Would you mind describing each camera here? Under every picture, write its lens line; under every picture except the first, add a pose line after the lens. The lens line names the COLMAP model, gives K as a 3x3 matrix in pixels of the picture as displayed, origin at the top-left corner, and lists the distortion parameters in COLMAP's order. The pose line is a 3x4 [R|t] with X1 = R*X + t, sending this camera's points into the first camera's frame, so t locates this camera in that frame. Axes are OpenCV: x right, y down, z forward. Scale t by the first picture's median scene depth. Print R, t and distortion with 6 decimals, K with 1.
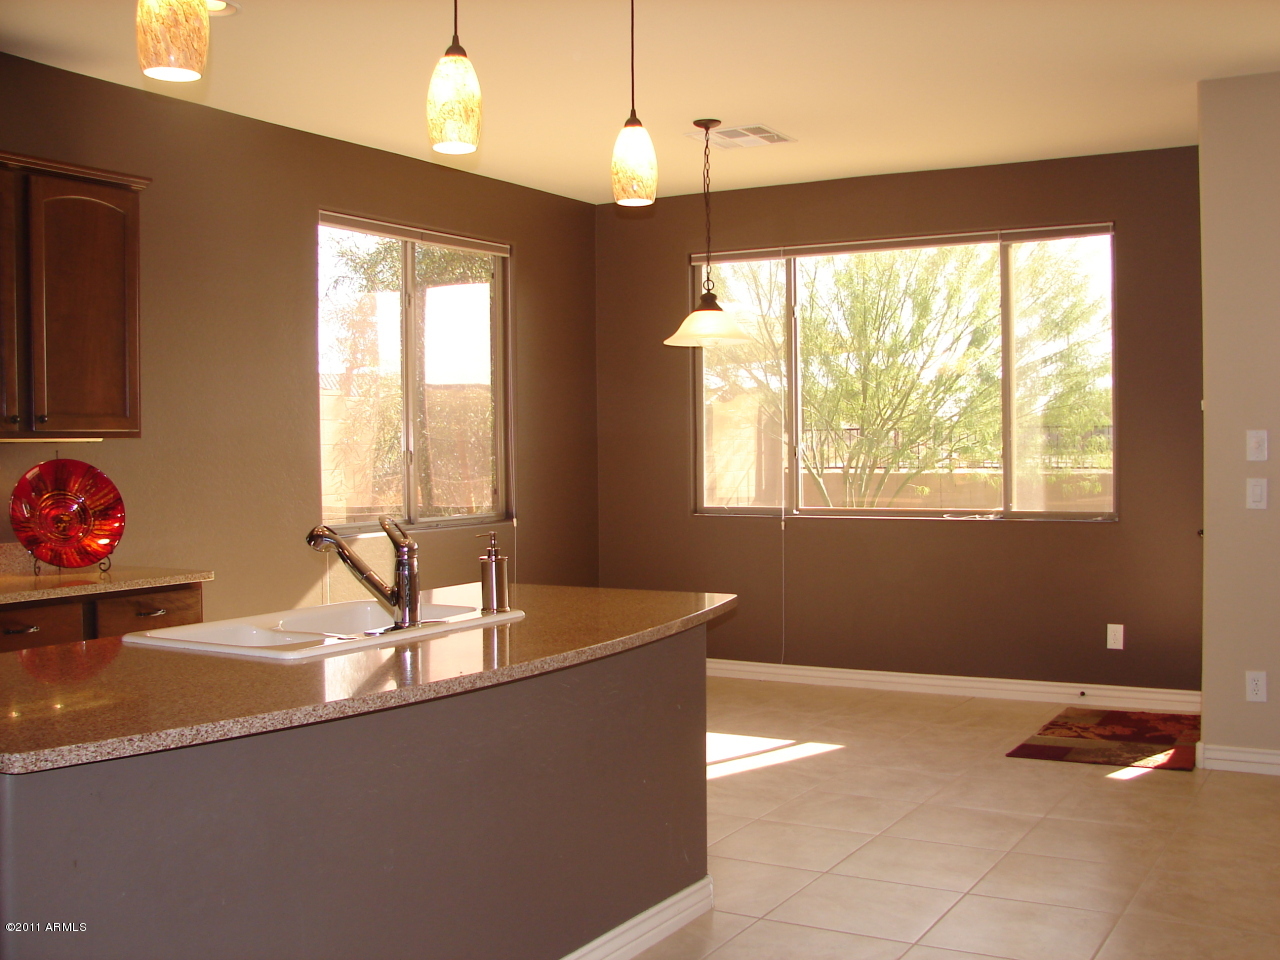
lens RADIAL K [[1383.0, 0, 684.2], [0, 1383.0, 485.1], [0, 0, 1]] dist [-0.208659, 0.242286]
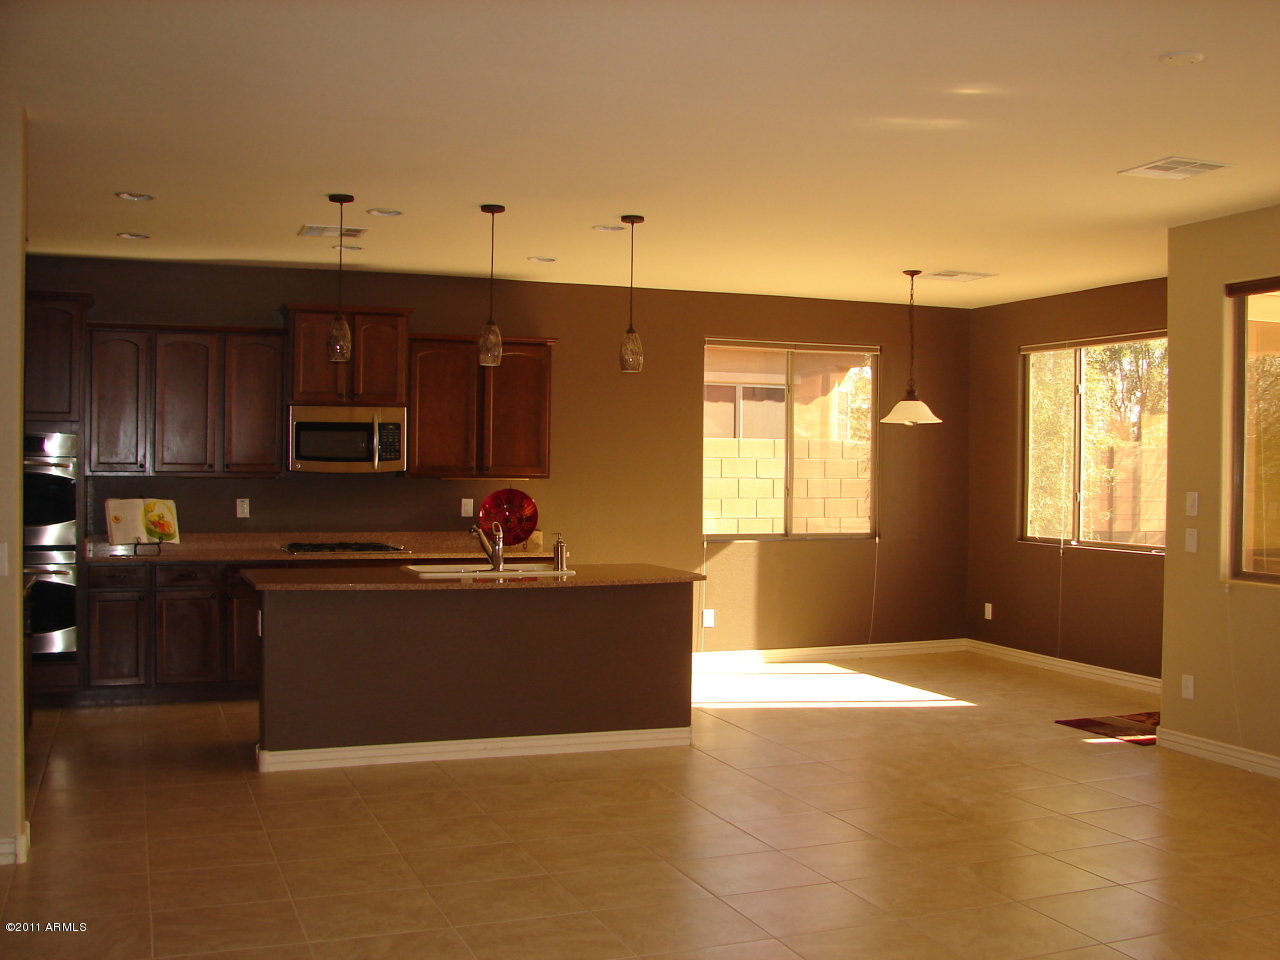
lens RADIAL K [[1383.0, 0, 684.2], [0, 1383.0, 485.1], [0, 0, 1]] dist [-0.208659, 0.242286]
pose [[0.782387, 0.027165, -0.622199, 0.807543], [-0.037426, 0.999293, -0.003433, -0.023155], [0.621667, 0.025972, 0.782851, -0.327821]]
